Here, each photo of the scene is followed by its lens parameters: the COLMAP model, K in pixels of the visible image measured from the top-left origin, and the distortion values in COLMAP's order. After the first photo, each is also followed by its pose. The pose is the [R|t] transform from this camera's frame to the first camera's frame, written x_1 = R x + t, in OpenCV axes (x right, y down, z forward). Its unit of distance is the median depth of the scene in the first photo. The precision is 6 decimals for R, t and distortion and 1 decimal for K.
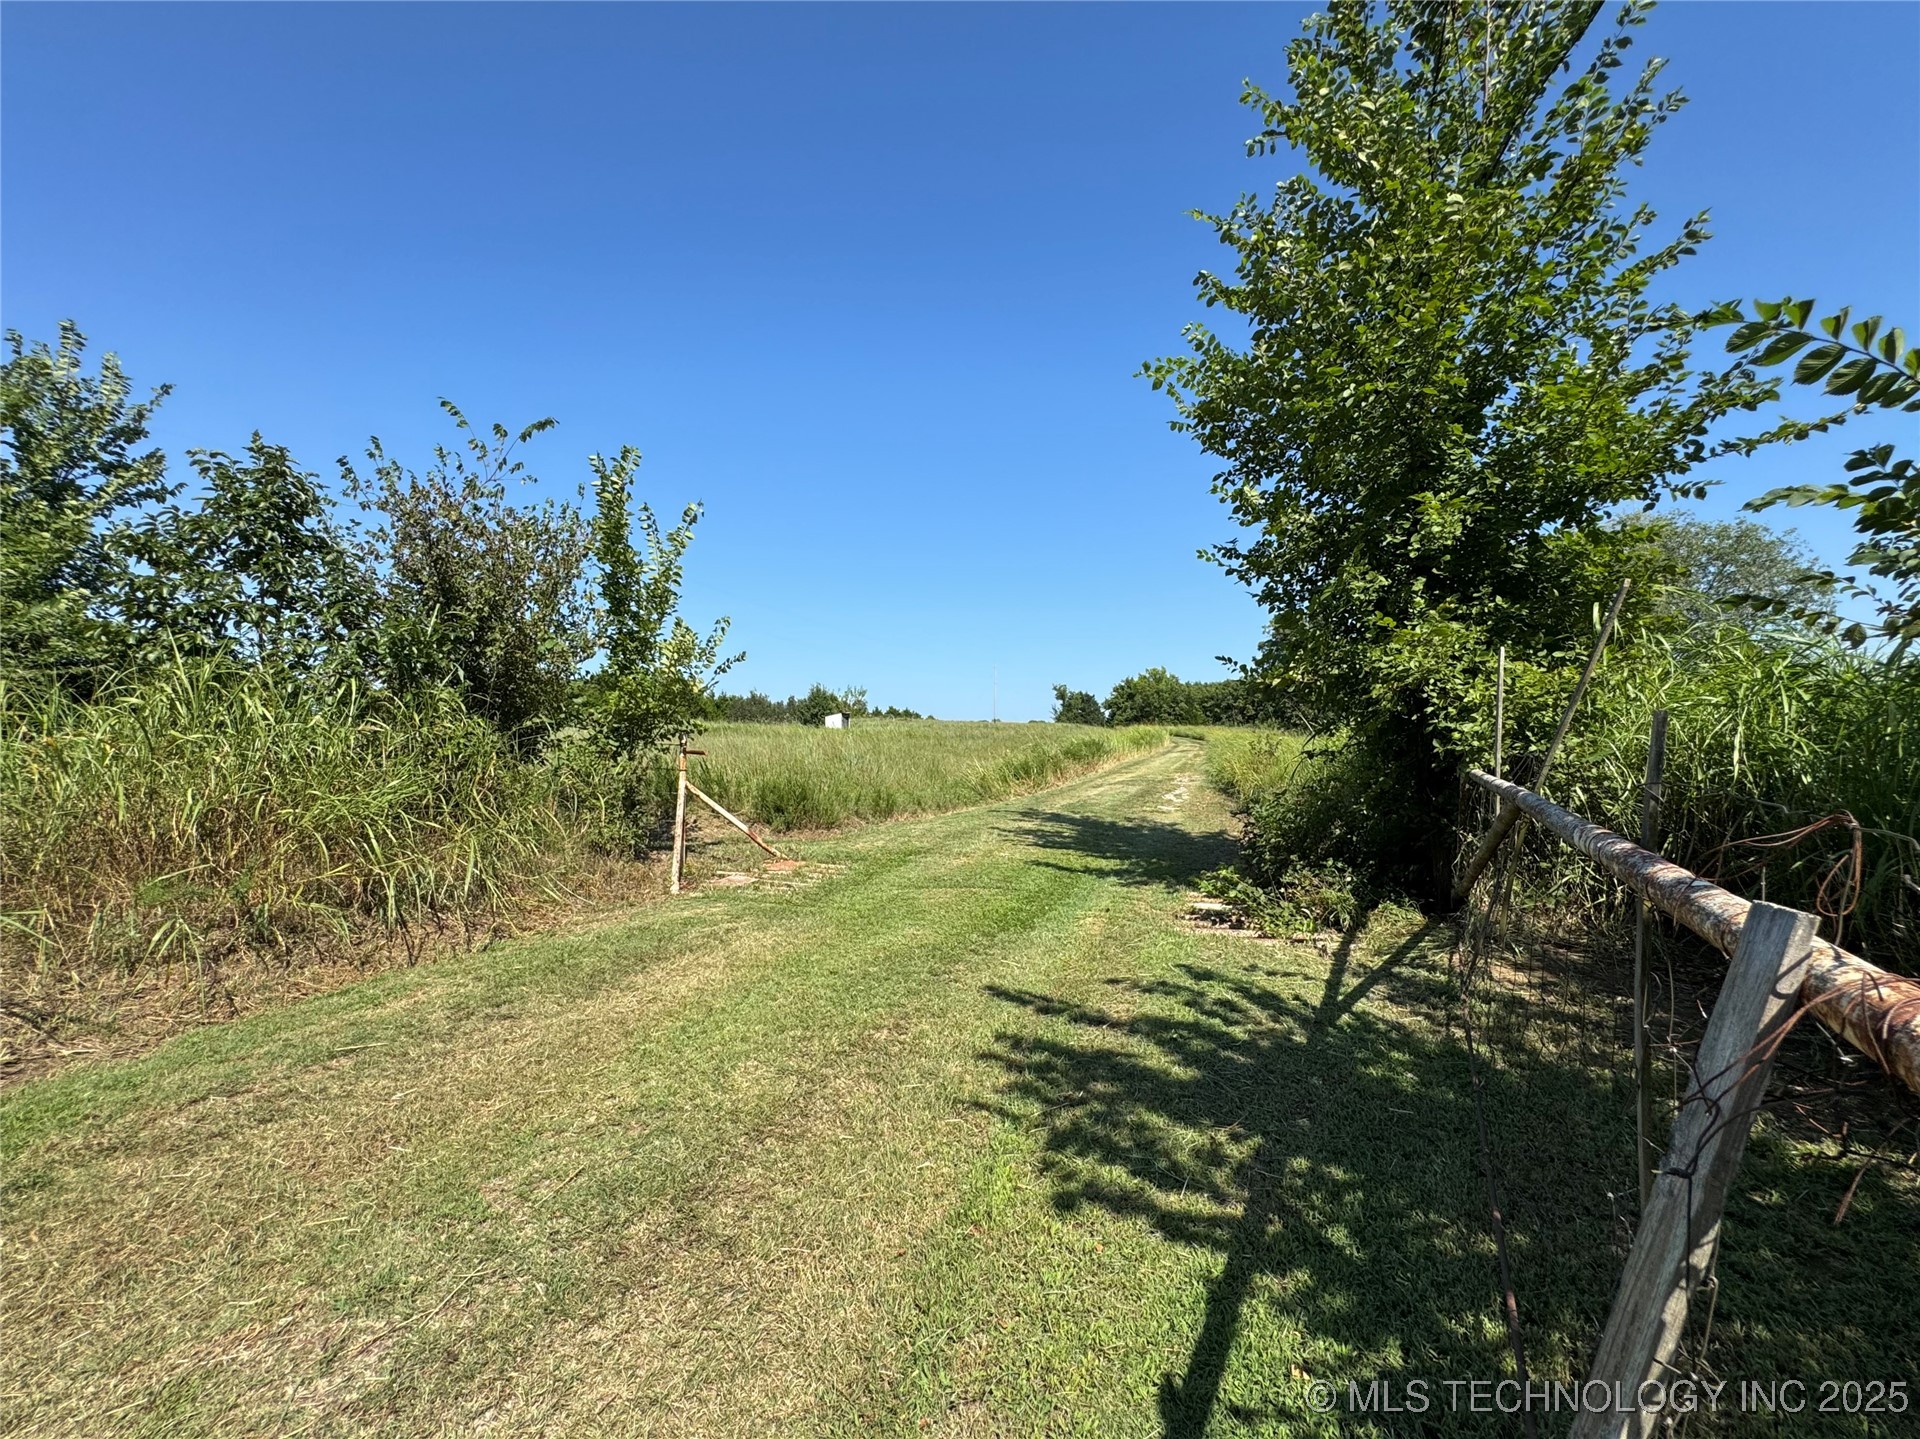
lens RADIAL K [[773.4, 0, 960.0], [0, 773.4, 726.4], [0, 0, 1]] dist [-0.010111, 0.000431]
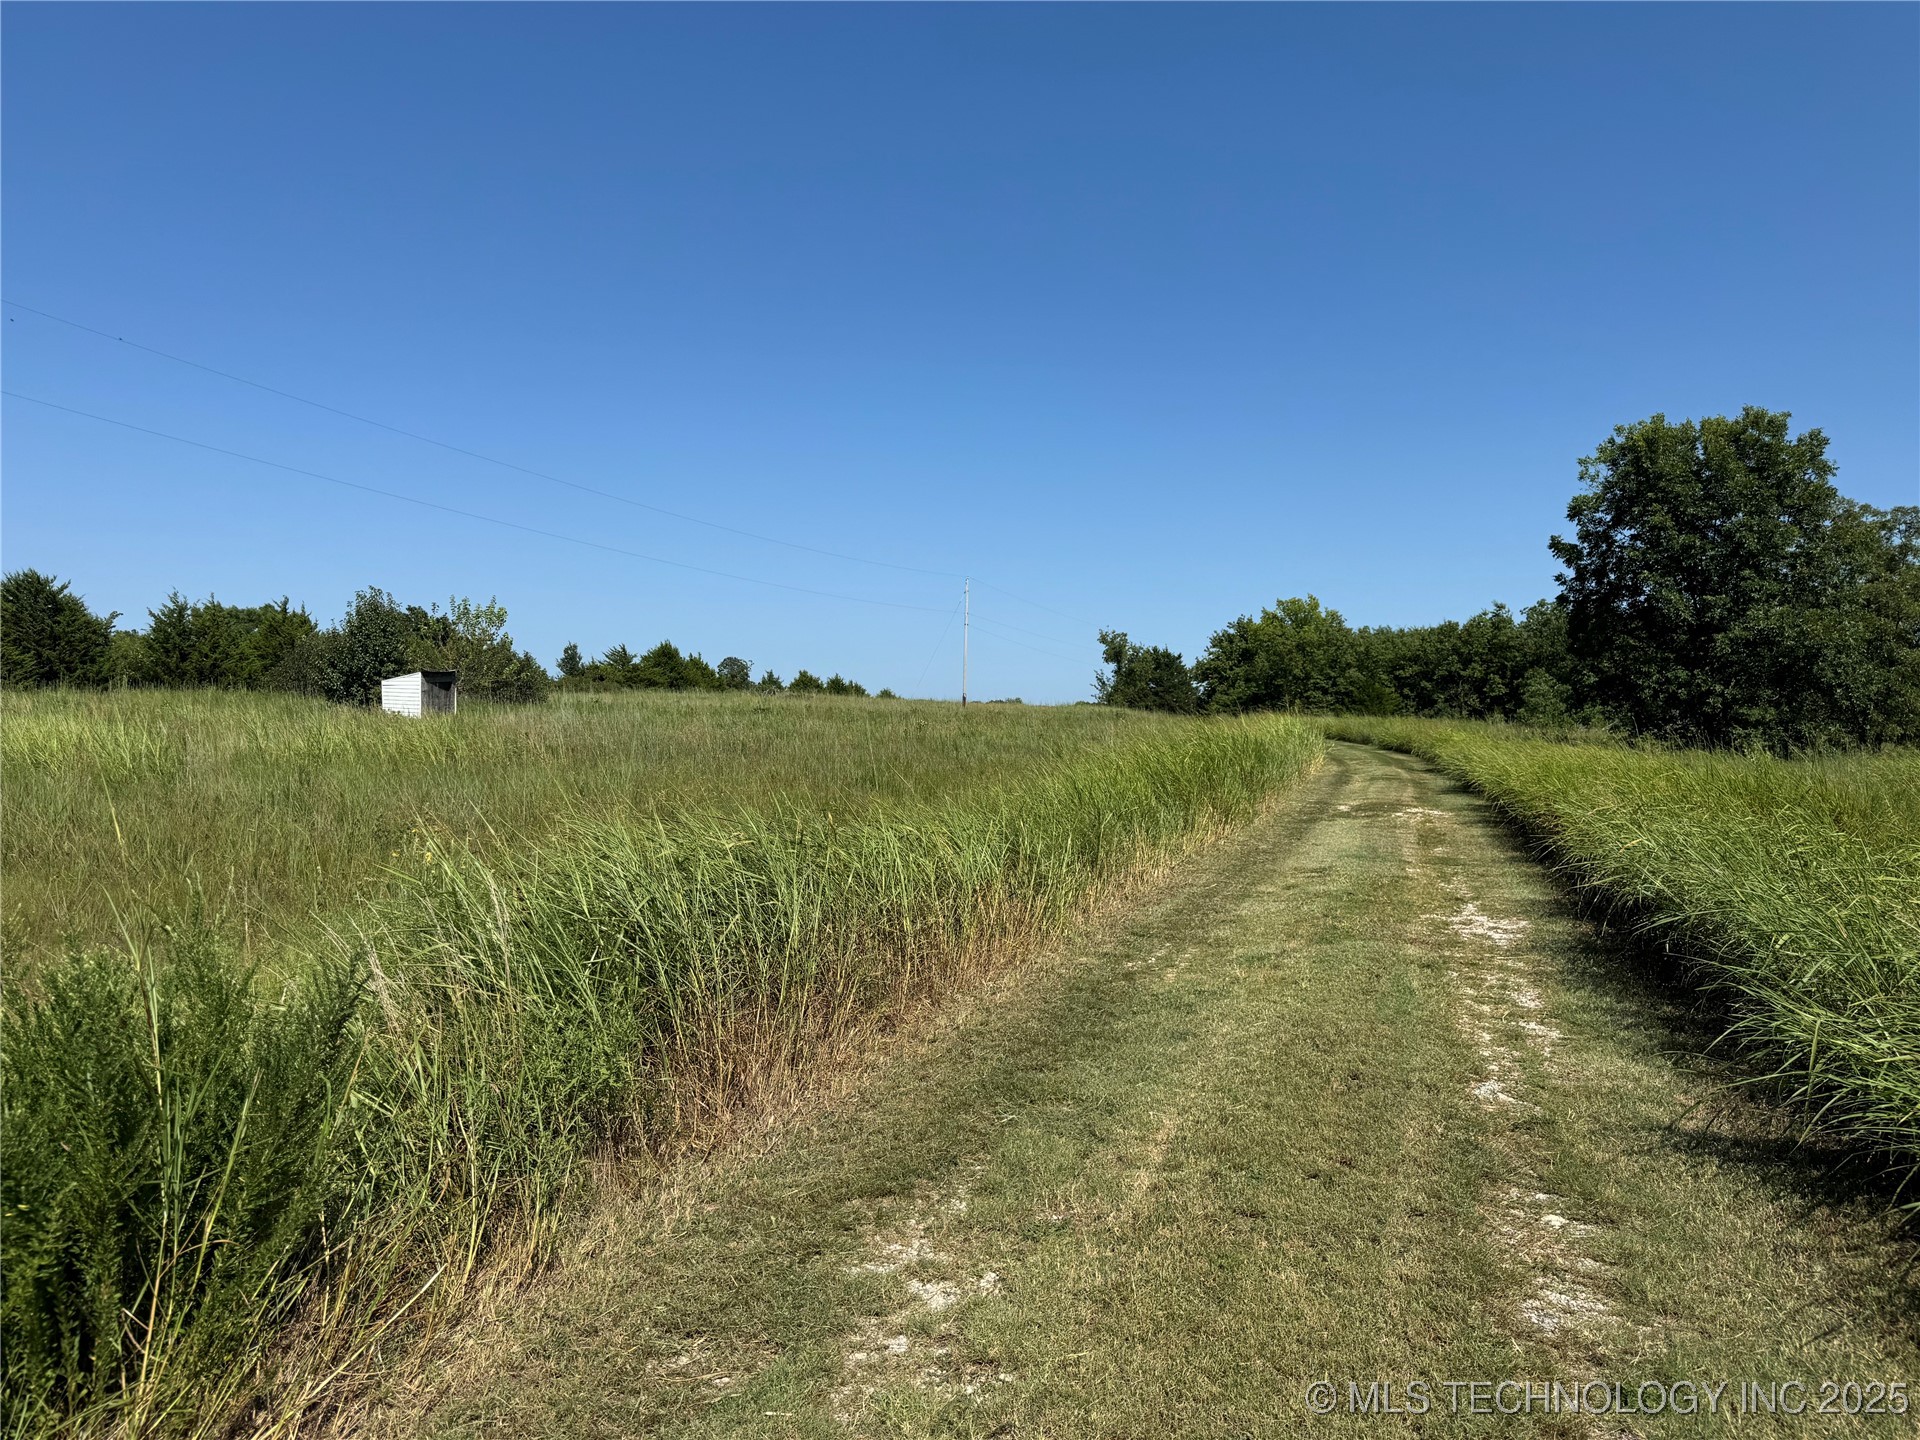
lens RADIAL K [[1392.1, 0, 942.5], [0, 1392.1, 703.7], [0, 0, 1]] dist [0.062212, -0.005607]
pose [[0.999911, 0.013154, -0.002327, 0.030753], [-0.013166, 0.999900, -0.005228, -0.000576], [0.002258, 0.005258, 0.999984, 0.112925]]
